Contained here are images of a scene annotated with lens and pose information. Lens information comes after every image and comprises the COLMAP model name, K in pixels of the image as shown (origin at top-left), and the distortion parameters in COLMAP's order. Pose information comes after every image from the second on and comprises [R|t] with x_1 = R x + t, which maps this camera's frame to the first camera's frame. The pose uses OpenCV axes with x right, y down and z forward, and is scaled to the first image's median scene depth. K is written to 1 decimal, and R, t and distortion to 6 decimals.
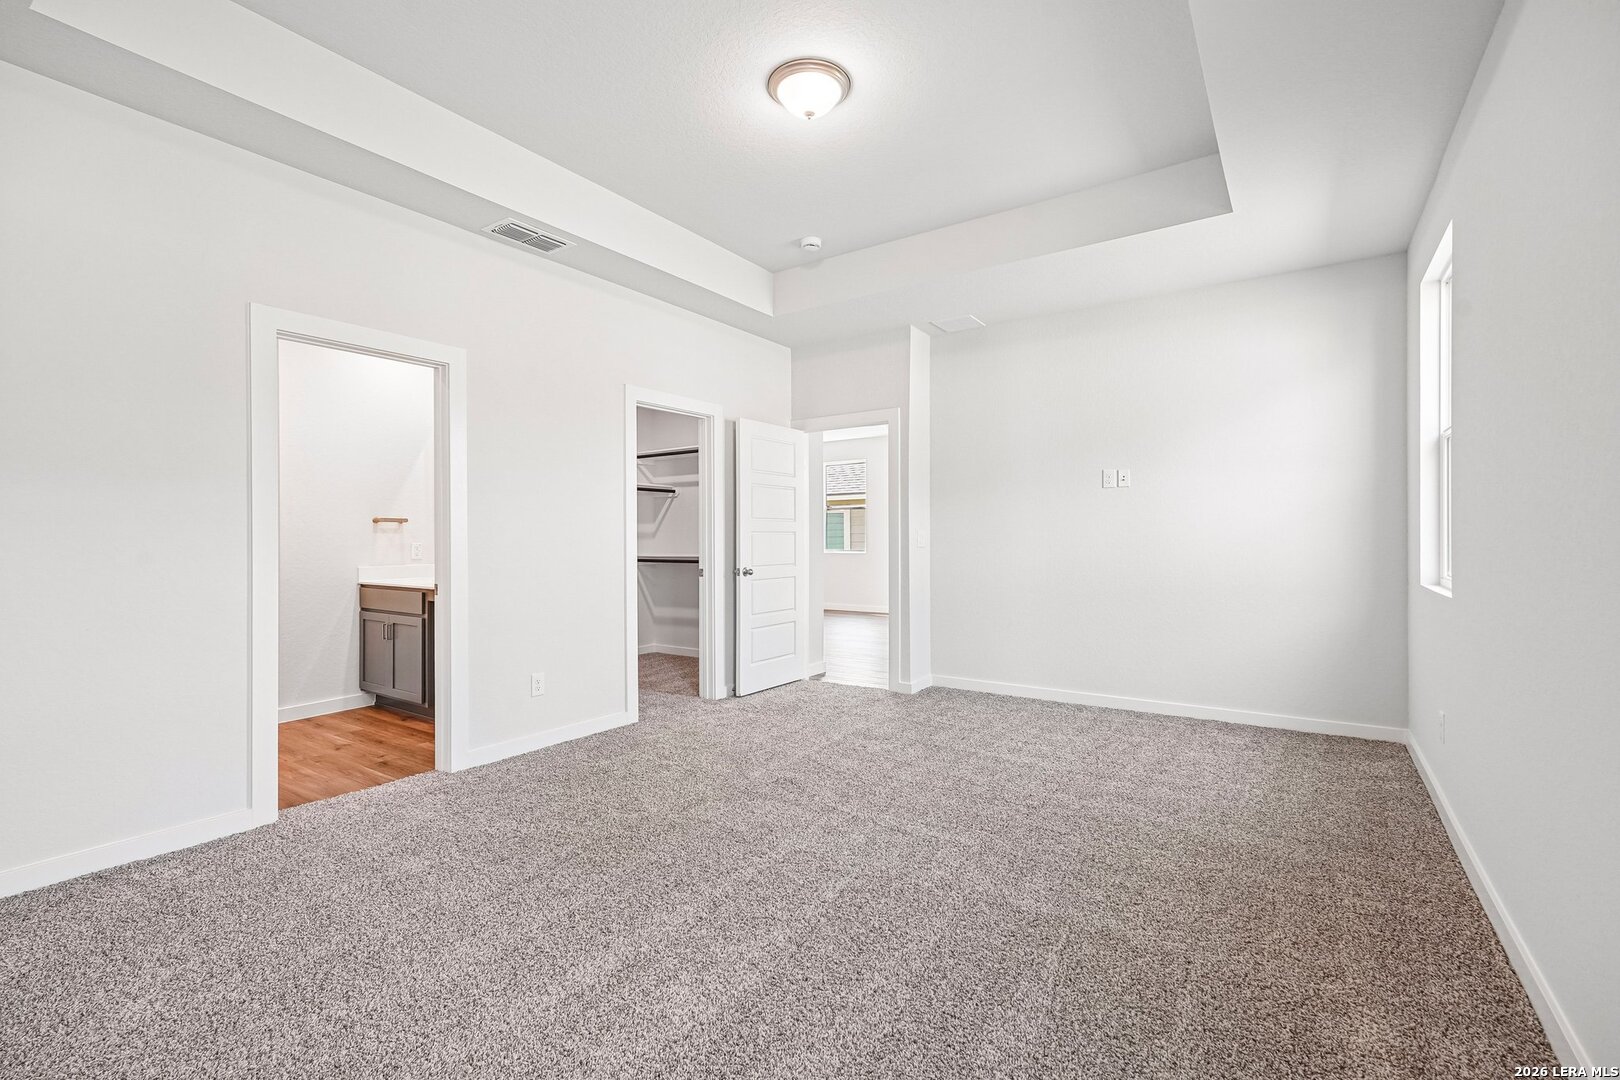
lens RADIAL K [[724.3, 0, 813.5], [0, 724.3, 531.9], [0, 0, 1]] dist [-0.005598, 0.003839]
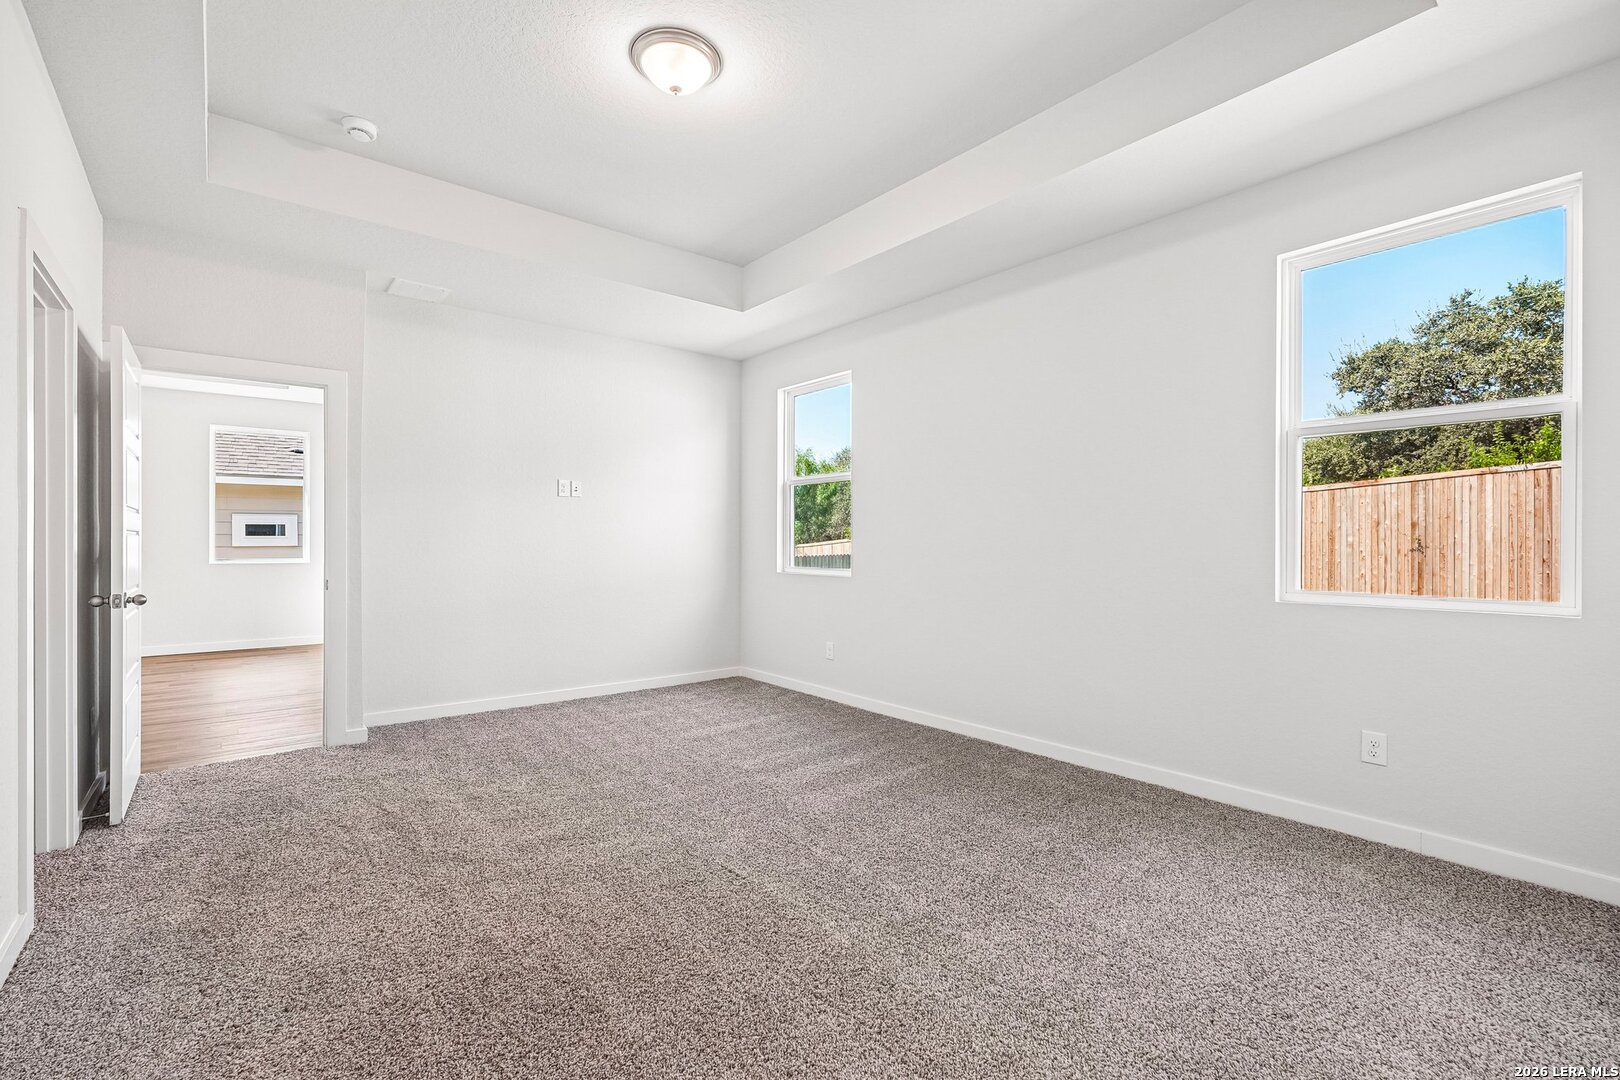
lens RADIAL K [[724.3, 0, 777.1], [0, 724.3, 534.9], [0, 0, 1]] dist [-0.005598, 0.003839]
pose [[0.295548, 0.014630, 0.955216, -0.488050], [-0.011234, 0.999867, -0.011838, 0.004638], [-0.955262, -0.007232, 0.295673, 0.349614]]
